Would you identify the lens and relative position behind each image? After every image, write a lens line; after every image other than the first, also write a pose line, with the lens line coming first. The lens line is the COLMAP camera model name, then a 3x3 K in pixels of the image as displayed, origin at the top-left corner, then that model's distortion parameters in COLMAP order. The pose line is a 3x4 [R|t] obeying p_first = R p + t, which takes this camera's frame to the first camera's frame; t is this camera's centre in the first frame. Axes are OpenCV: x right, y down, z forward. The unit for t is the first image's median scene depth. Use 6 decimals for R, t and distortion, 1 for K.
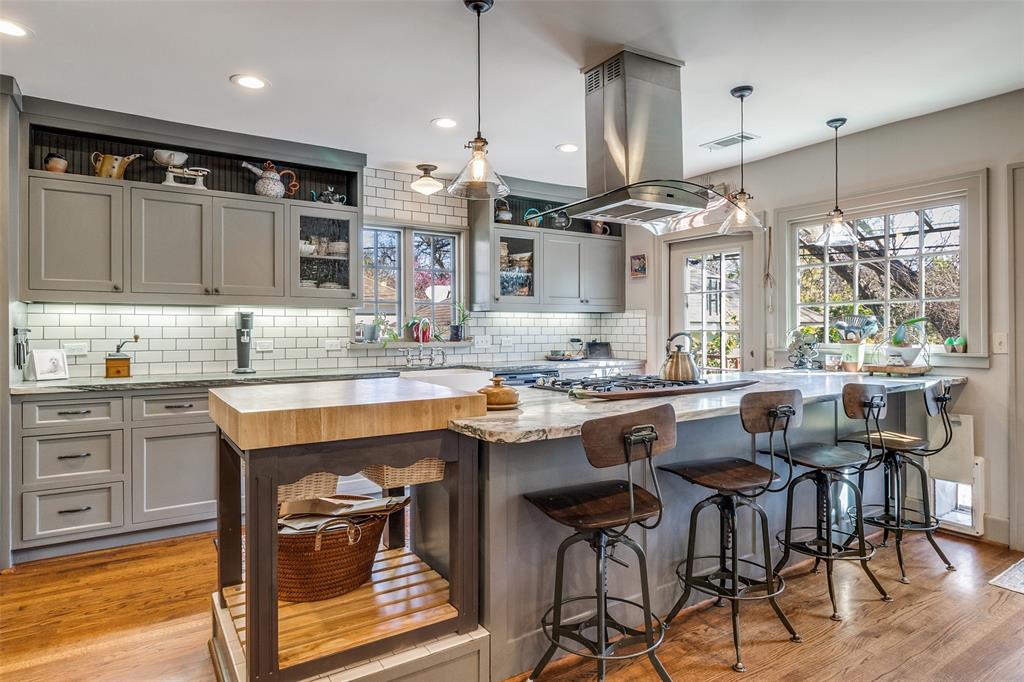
lens RADIAL K [[611.3, 0, 520.0], [0, 611.3, 339.3], [0, 0, 1]] dist [-0.001700, -0.000102]
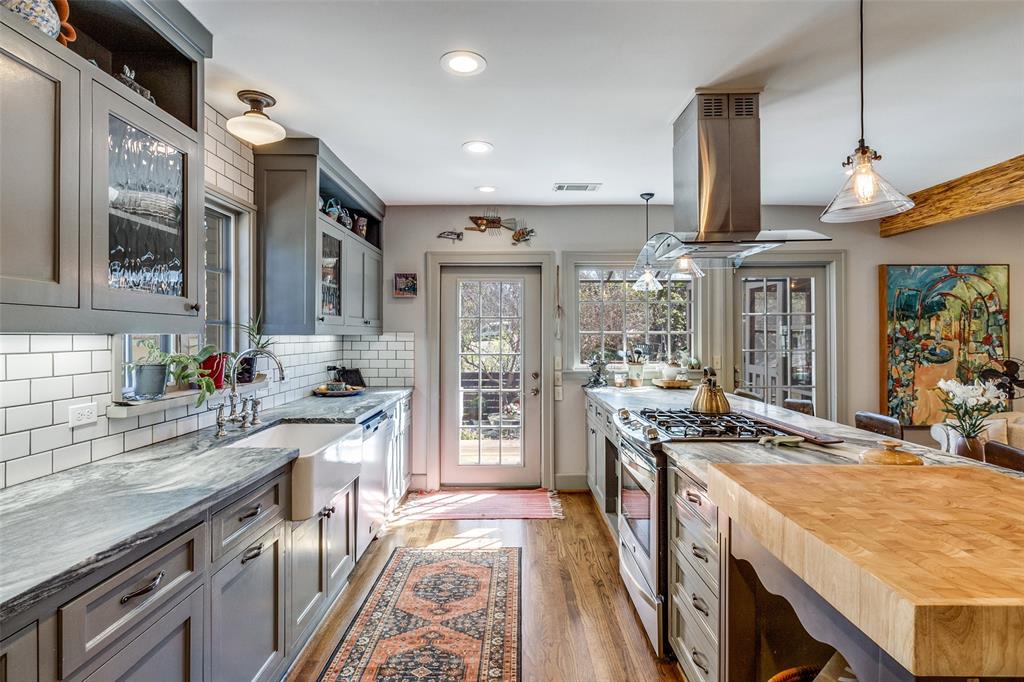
lens RADIAL K [[520.0, 0, 517.1], [0, 520.0, 337.6], [0, 0, 1]] dist [0.003804, -0.000558]
pose [[0.544933, -0.000597, 0.838479, -0.500918], [0.009958, 0.999934, -0.005761, -0.045988], [-0.838421, 0.011489, 0.544903, 0.575445]]
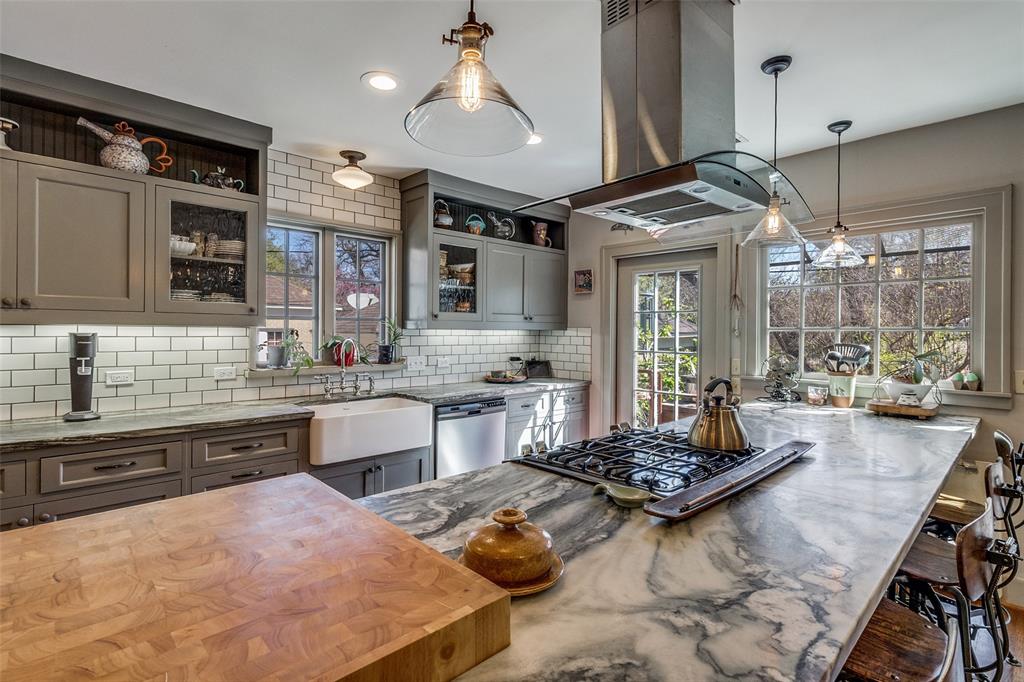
lens RADIAL K [[499.6, 0, 515.6], [0, 499.6, 336.0], [0, 0, 1]] dist [-0.000660, 0.002215]
pose [[0.984861, 0.009340, 0.173094, -0.057604], [-0.008834, 0.999954, -0.003691, -0.042718], [-0.173120, 0.002106, 0.984898, 0.341603]]
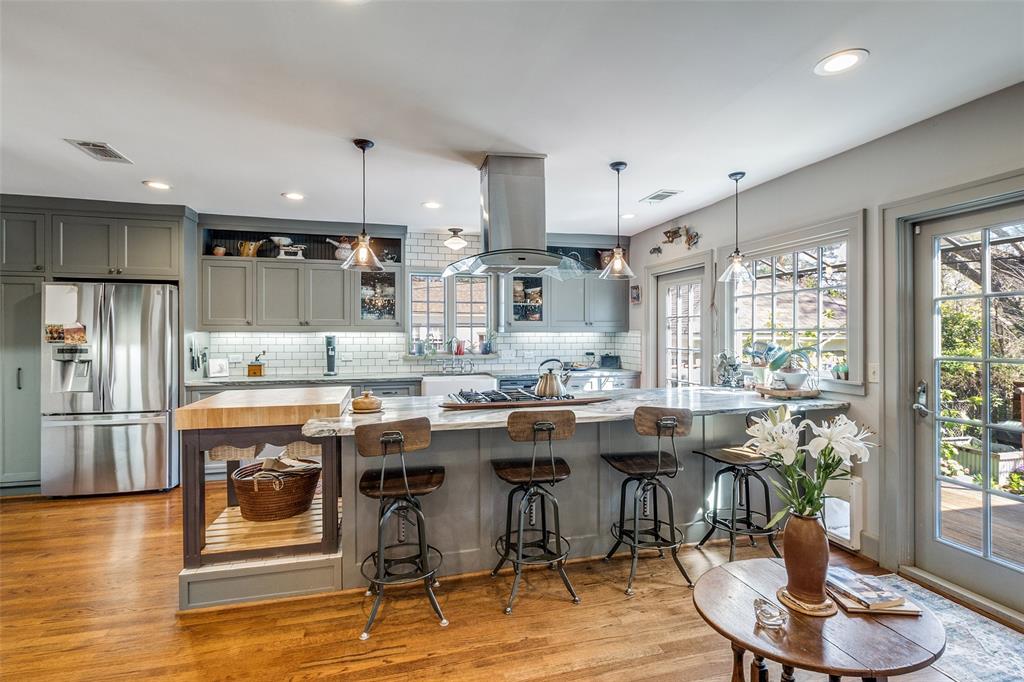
lens RADIAL K [[499.6, 0, 514.7], [0, 499.6, 341.7], [0, 0, 1]] dist [-0.000660, 0.002215]
pose [[0.941620, 0.009444, -0.336546, 0.406152], [-0.007481, 0.999947, 0.007131, -0.041150], [0.336595, -0.004197, 0.941640, -0.027658]]
